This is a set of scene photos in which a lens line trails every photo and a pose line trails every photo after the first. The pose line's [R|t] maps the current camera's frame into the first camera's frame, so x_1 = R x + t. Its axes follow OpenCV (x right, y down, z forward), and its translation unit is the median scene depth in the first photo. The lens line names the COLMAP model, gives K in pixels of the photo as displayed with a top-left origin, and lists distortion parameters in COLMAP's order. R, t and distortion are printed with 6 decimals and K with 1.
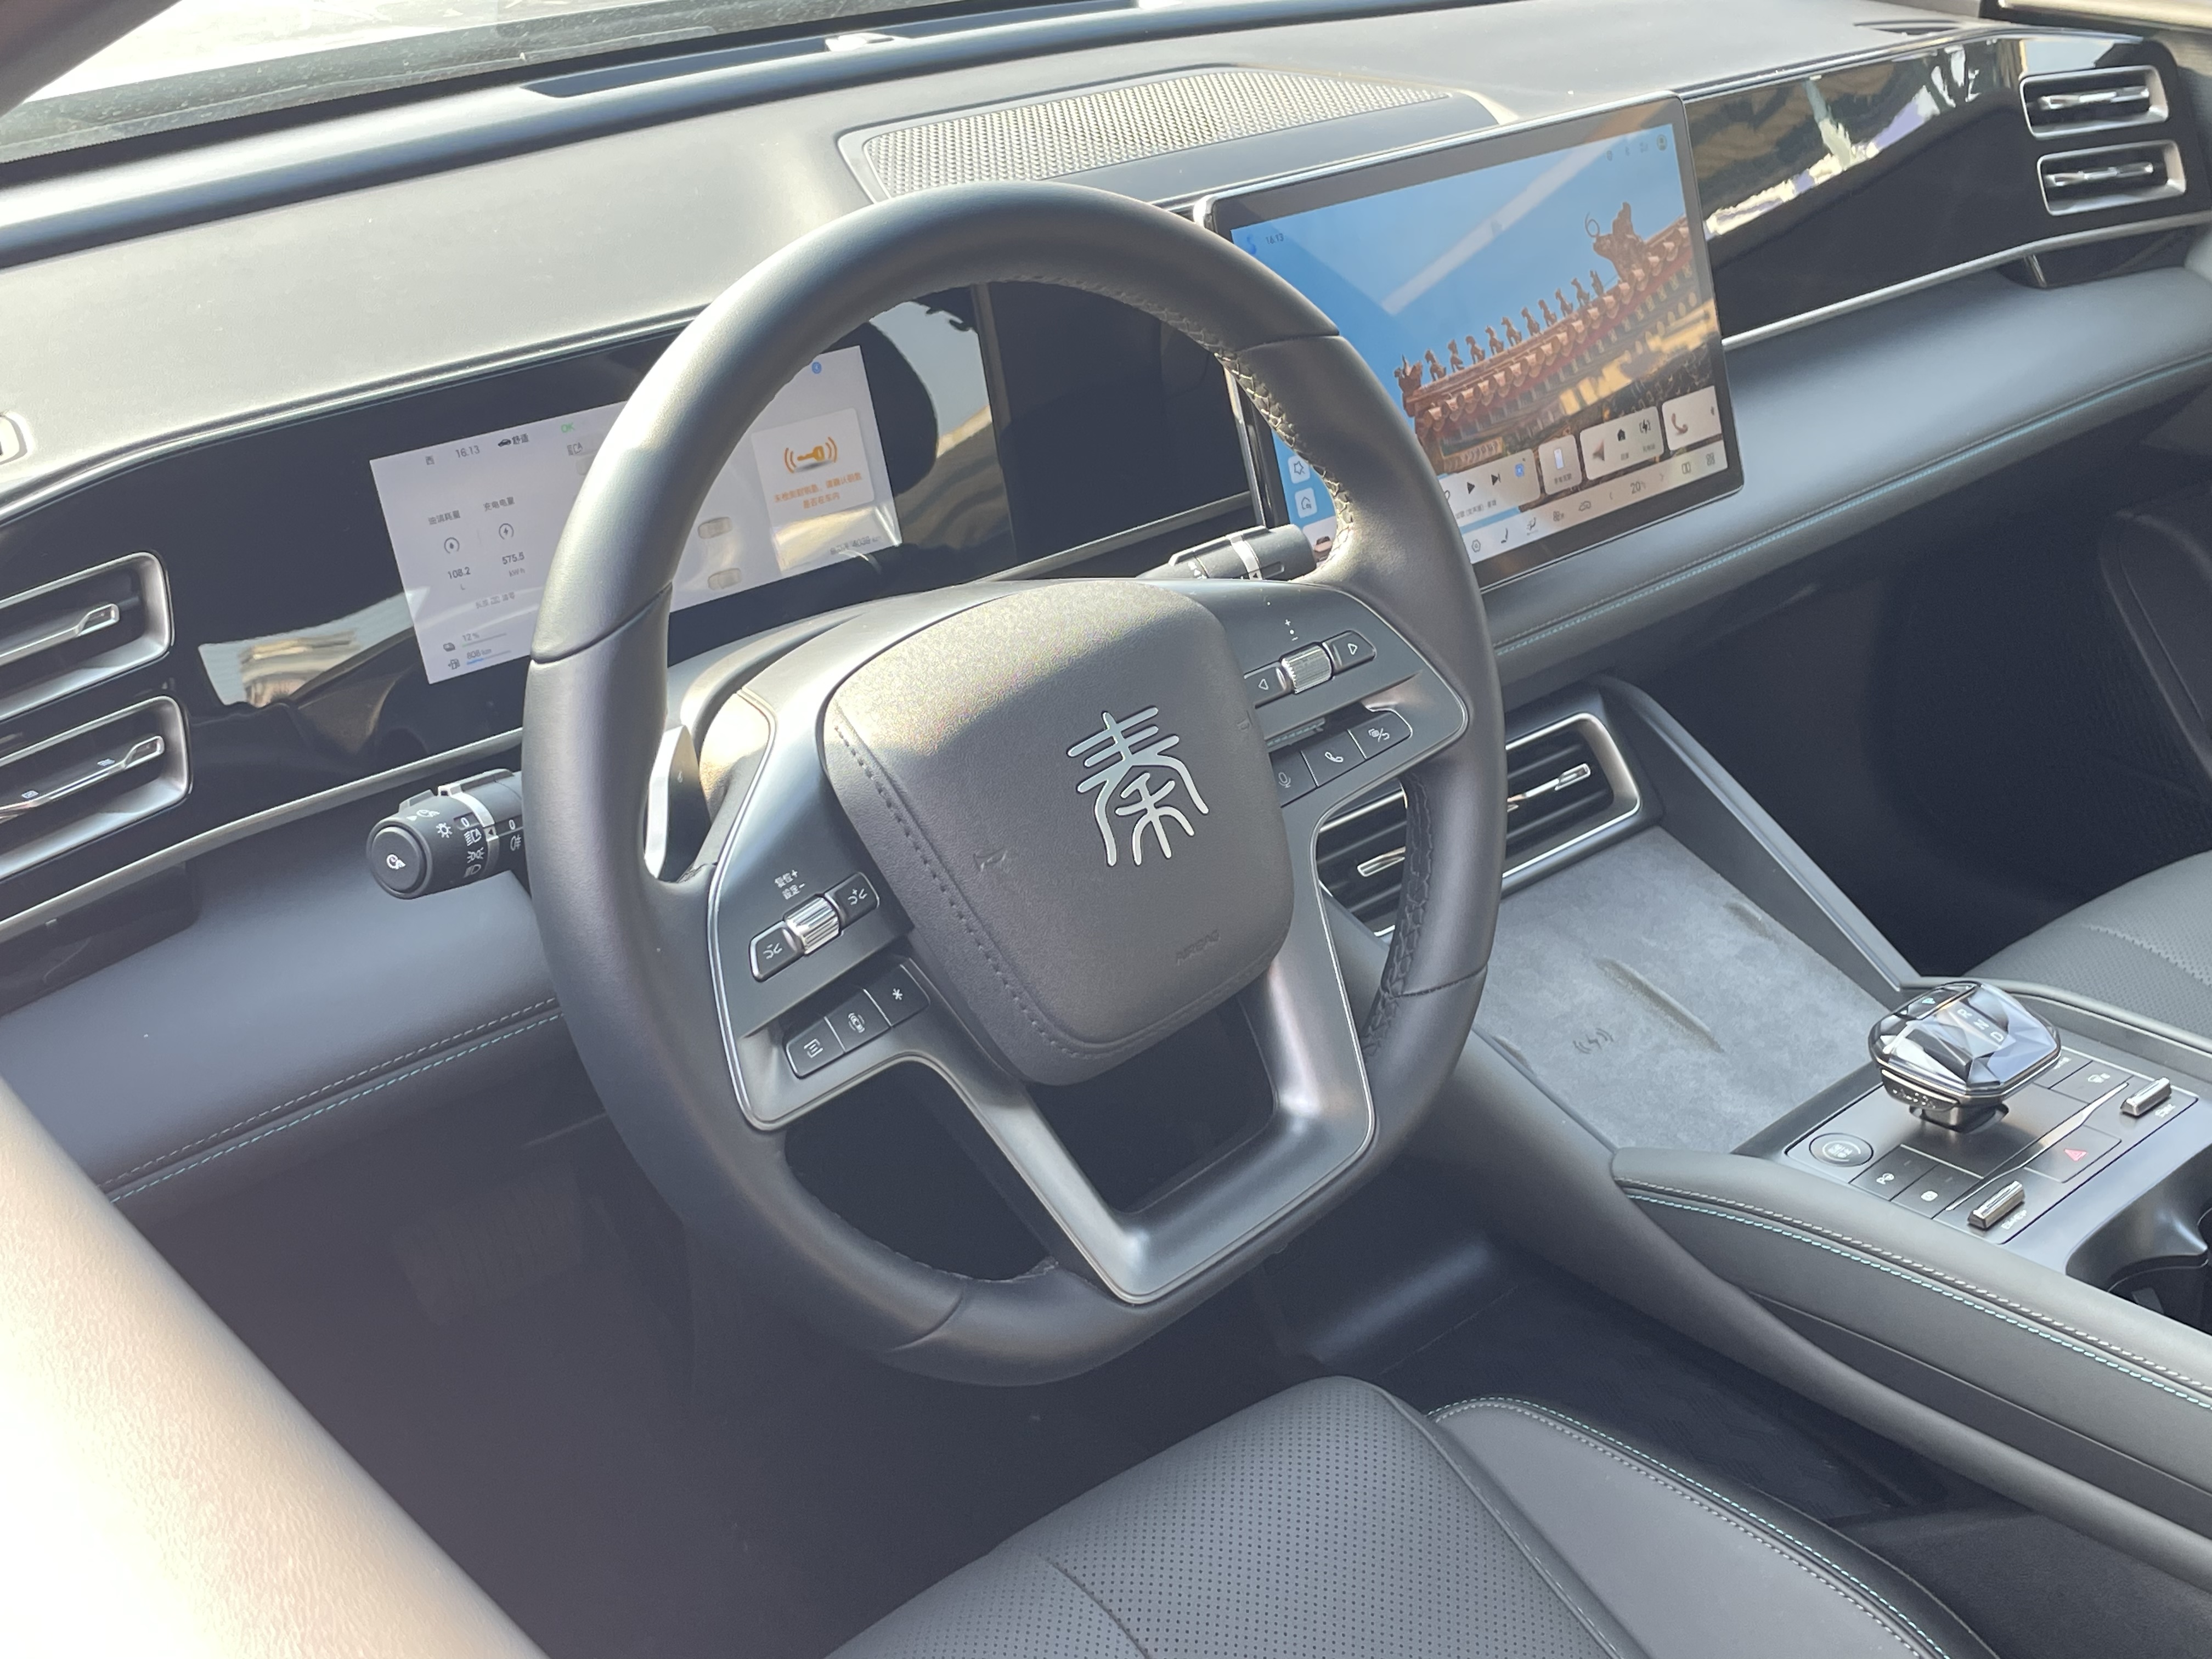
lens RADIAL K [[2578.3, 0, 1106.7], [0, 2578.3, 816.1], [0, 0, 1]] dist [0.111893, -0.199582]
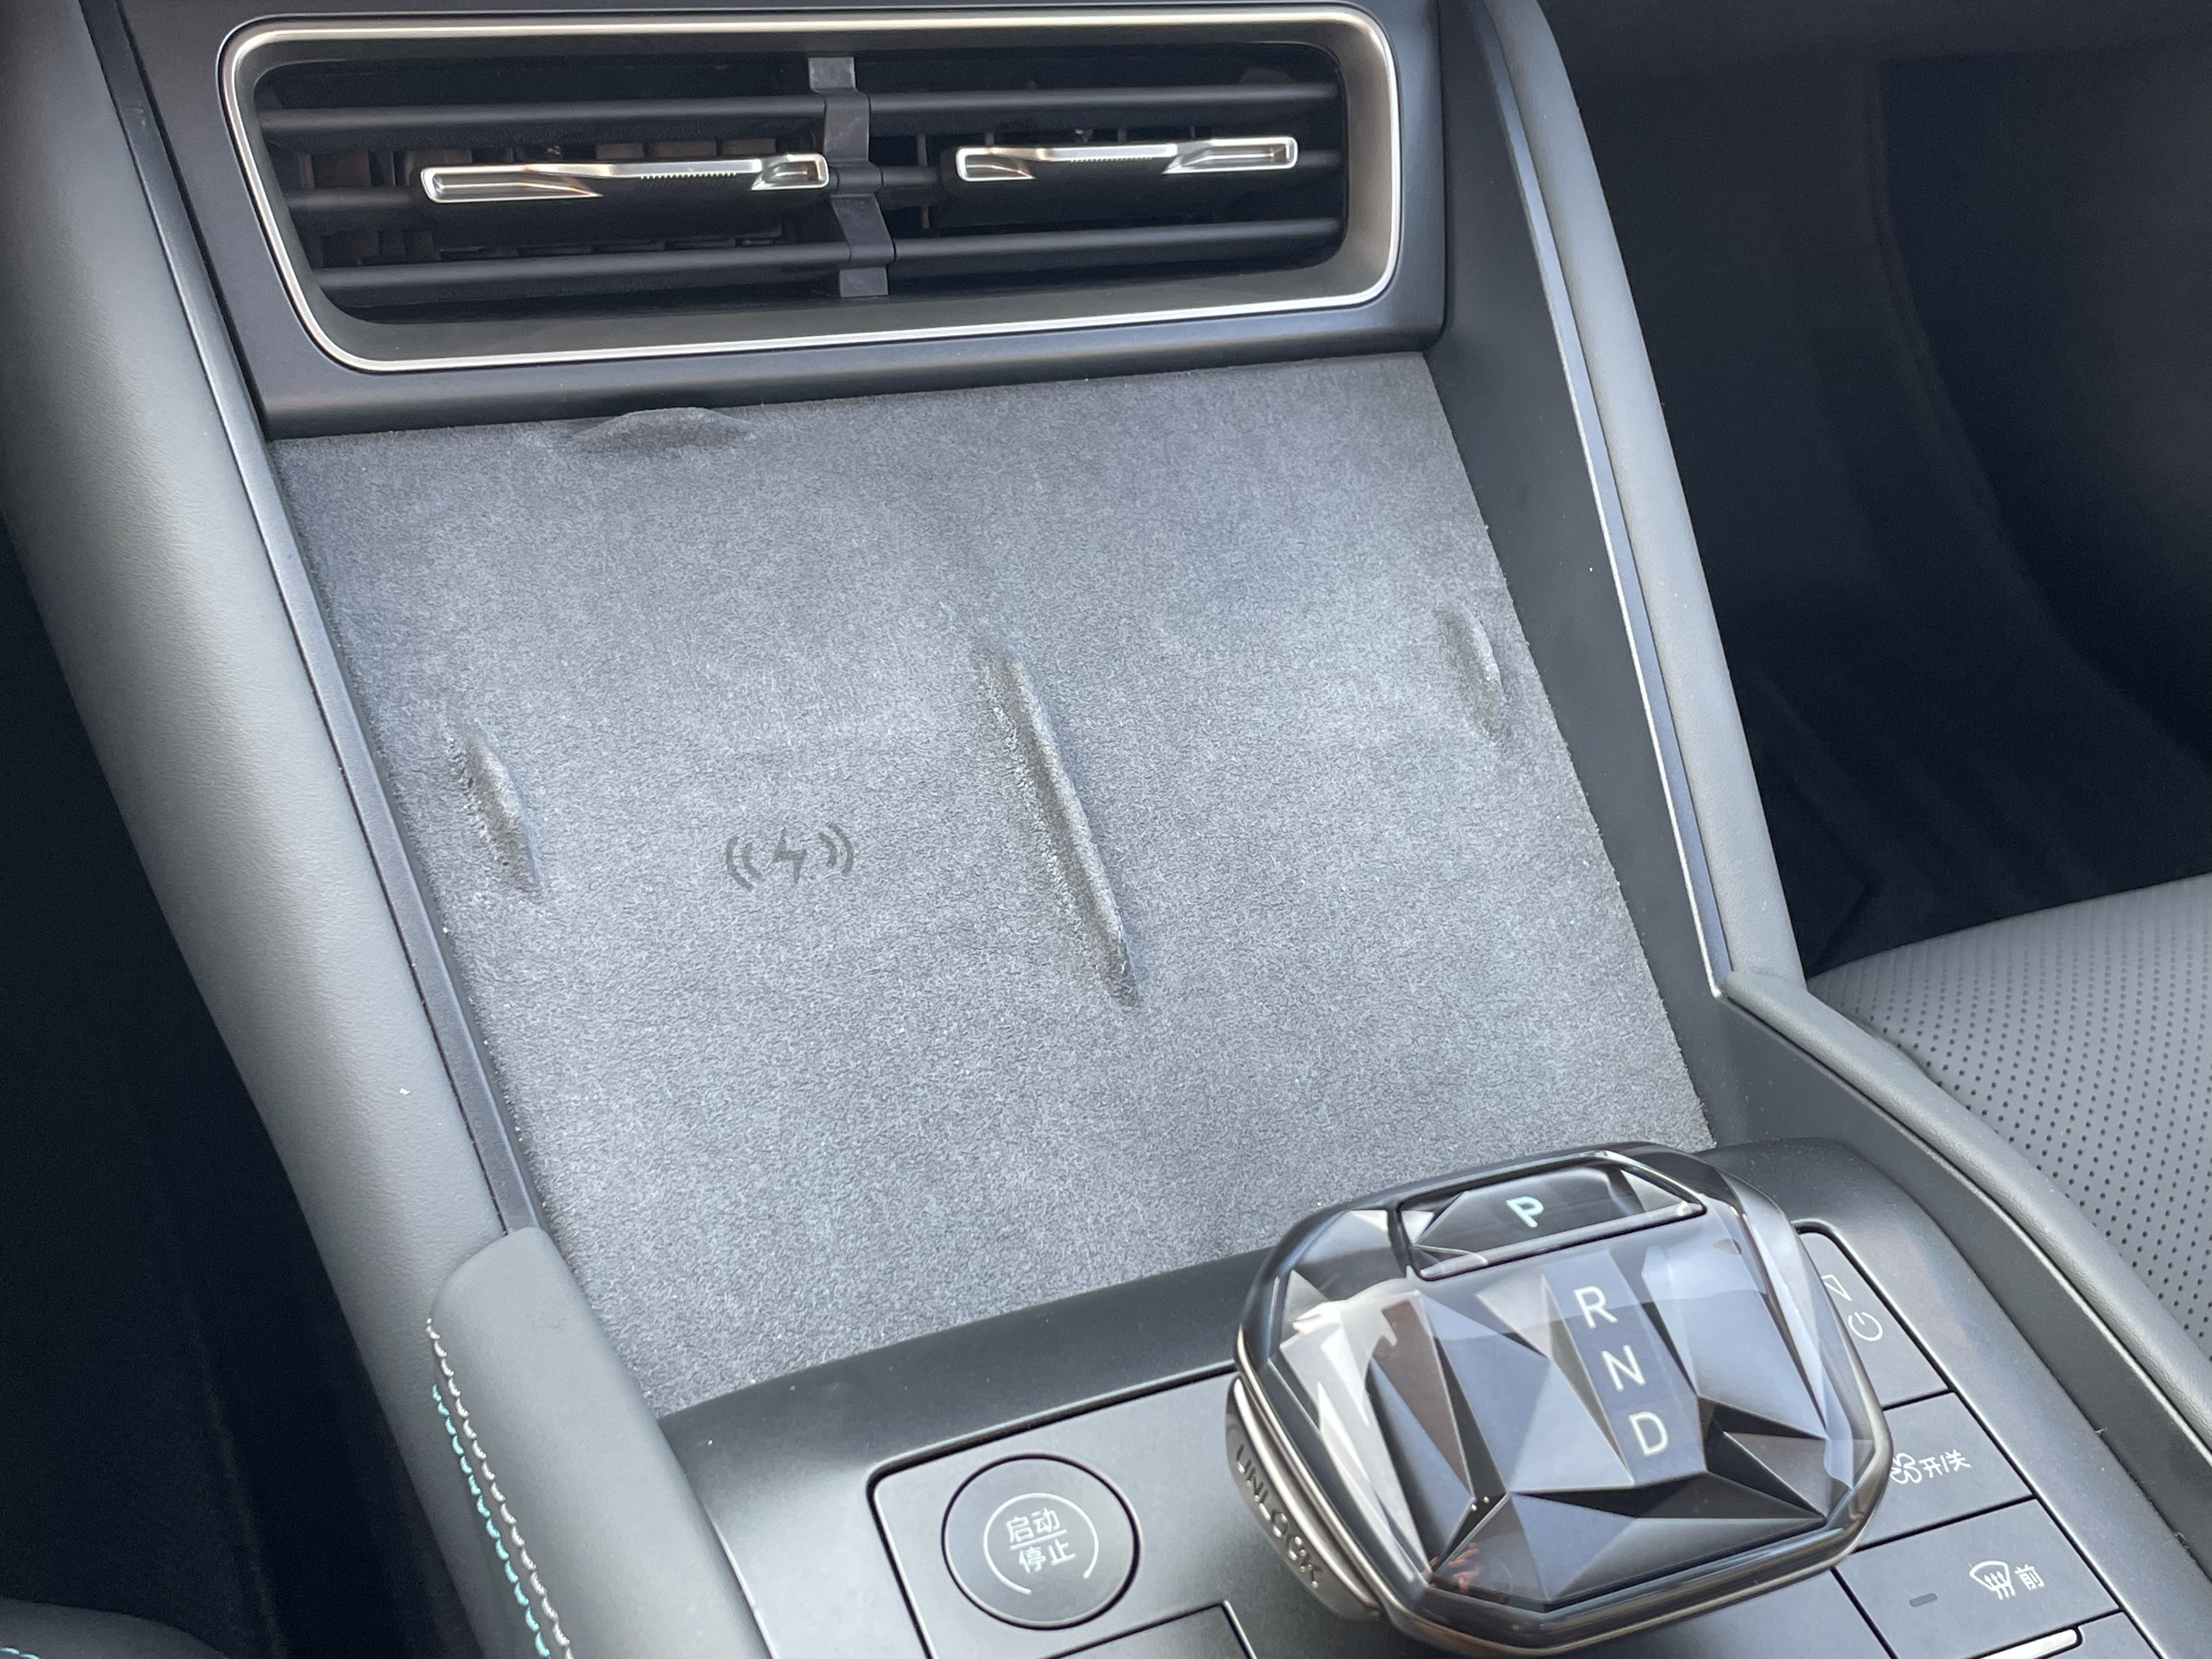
lens RADIAL K [[2578.3, 0, 1106.7], [0, 2578.3, 816.1], [0, 0, 1]] dist [0.111893, -0.199582]
pose [[0.921831, 0.366398, -0.126409, 0.274320], [-0.314710, 0.897938, 0.307676, -0.044348], [0.226239, -0.243843, 0.943057, 0.670924]]
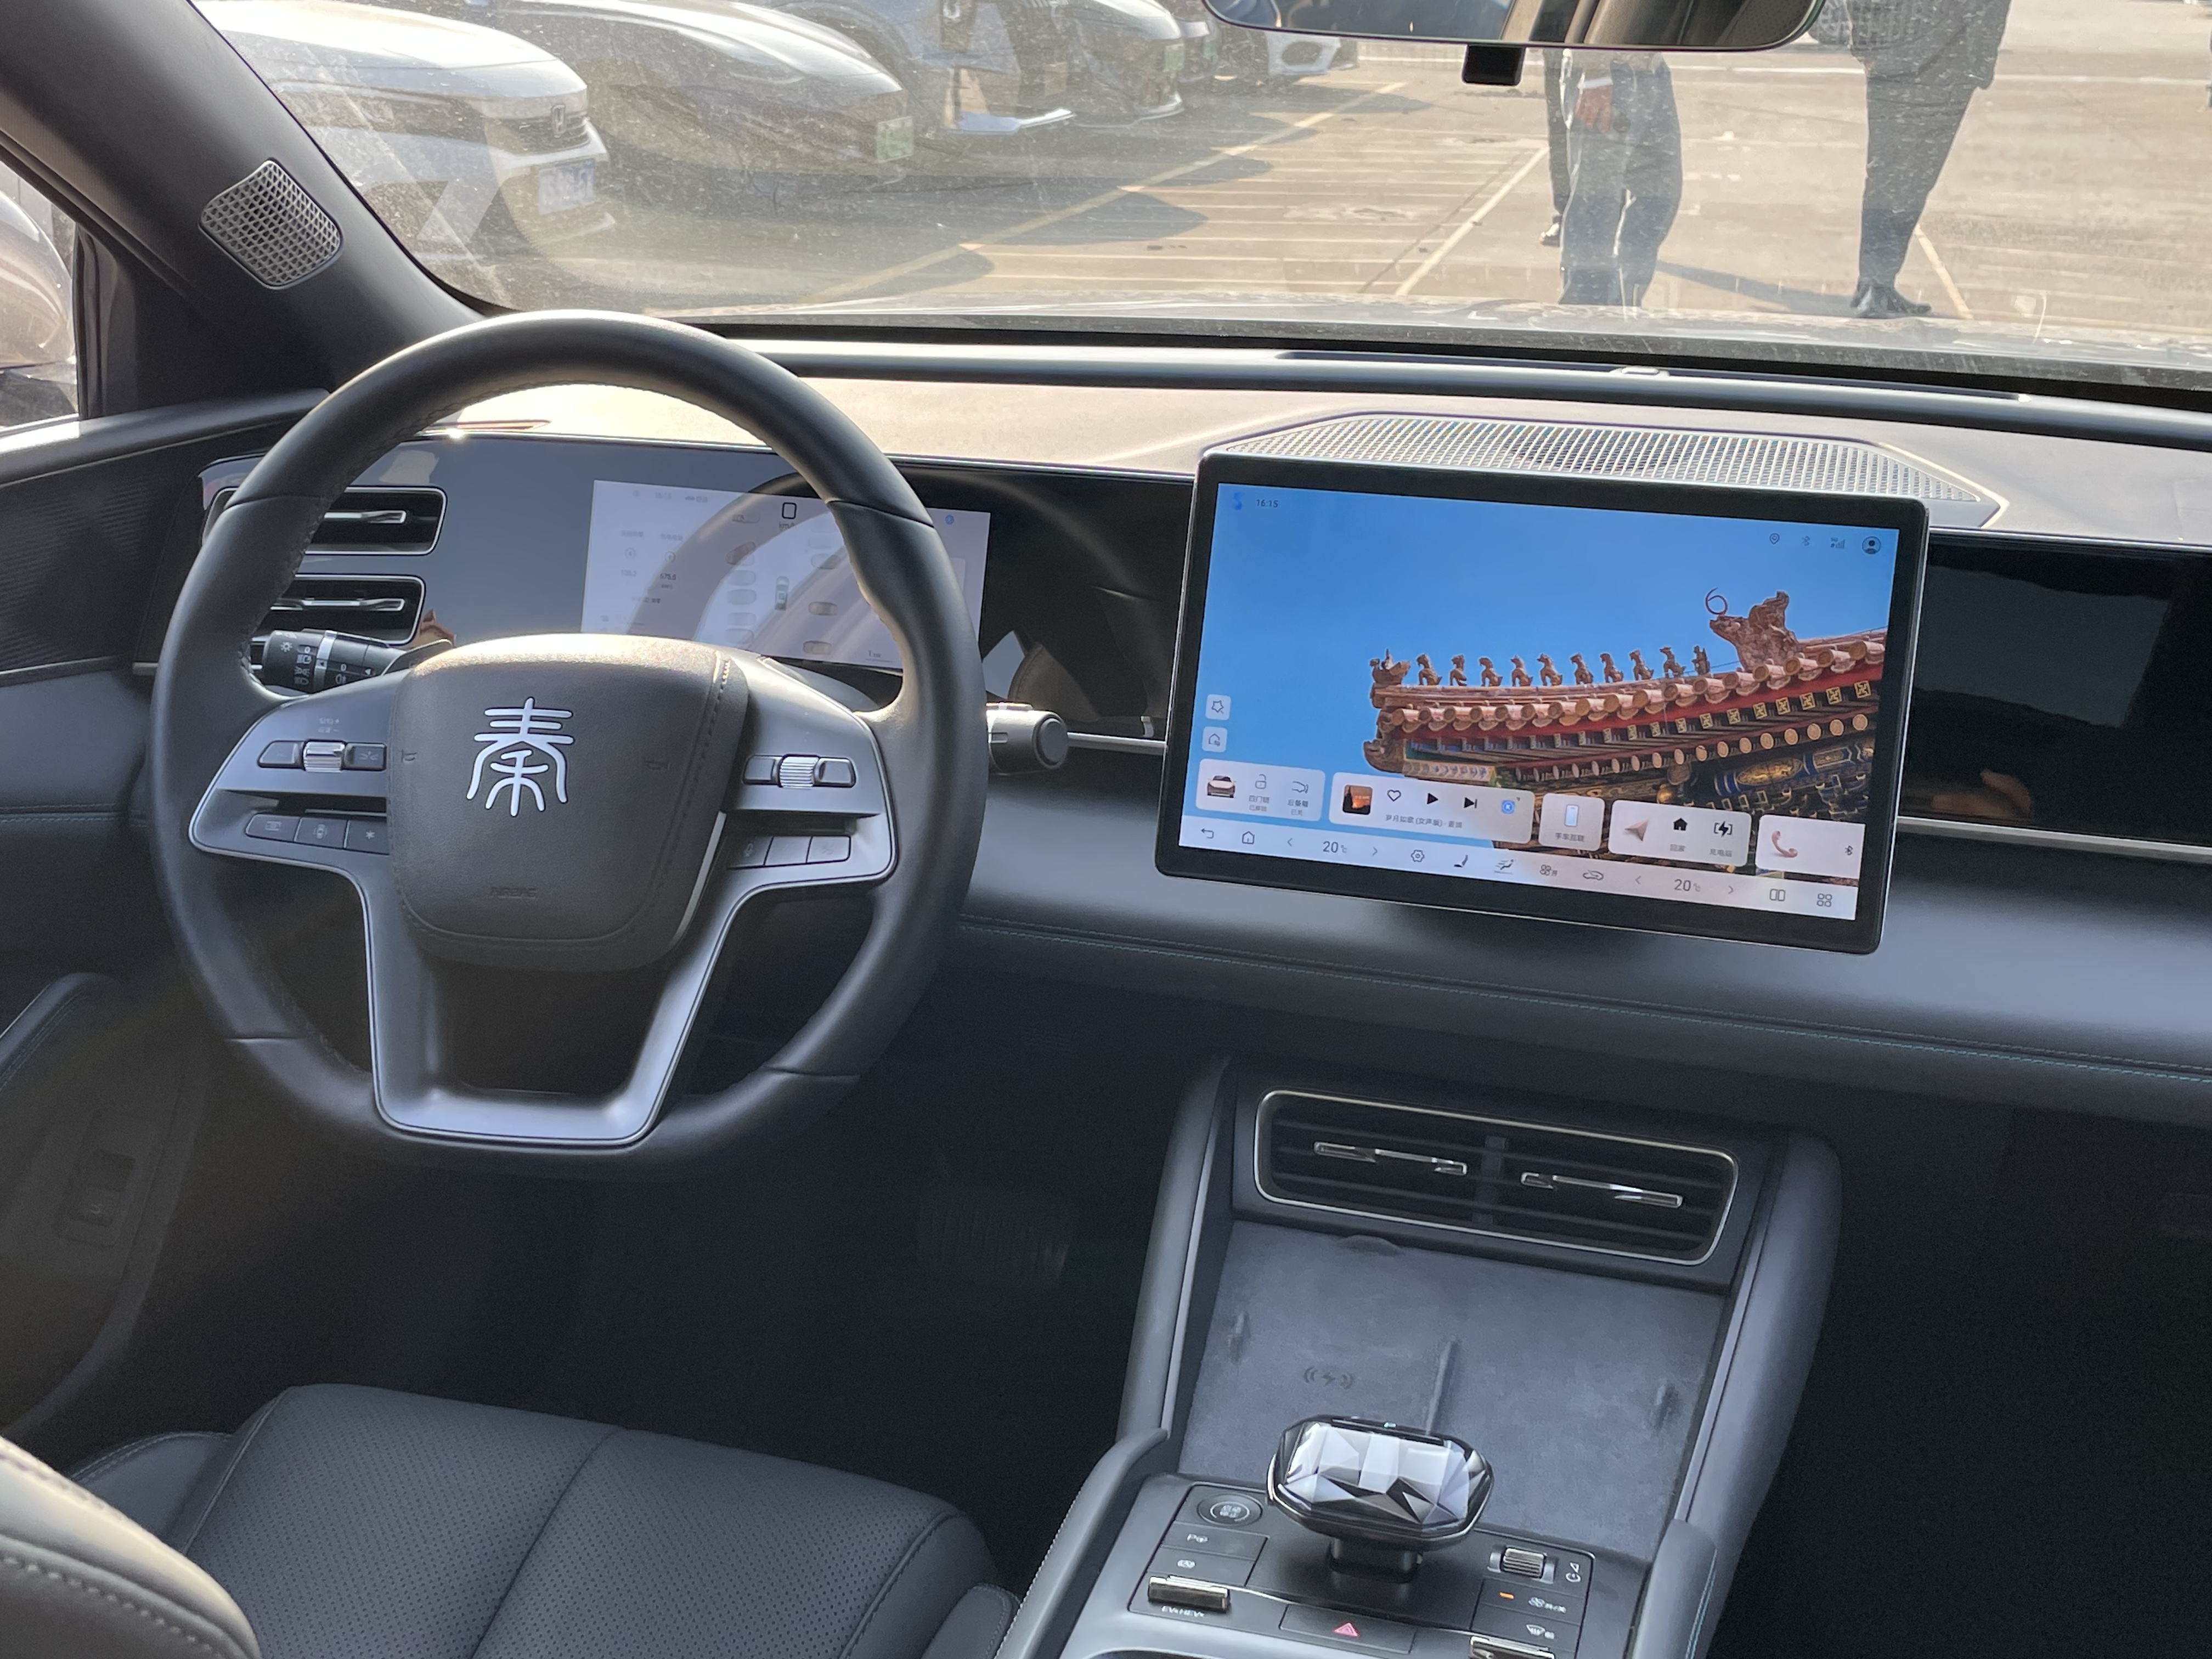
lens RADIAL K [[2601.5, 0, 1106.5], [0, 2601.5, 836.9], [0, 0, 1]] dist [0.122306, -0.004039]
pose [[0.523050, 0.279076, -0.805317, 0.870351], [-0.401131, 0.914289, 0.056307, -0.117572], [0.752006, 0.293586, 0.590165, 0.311090]]
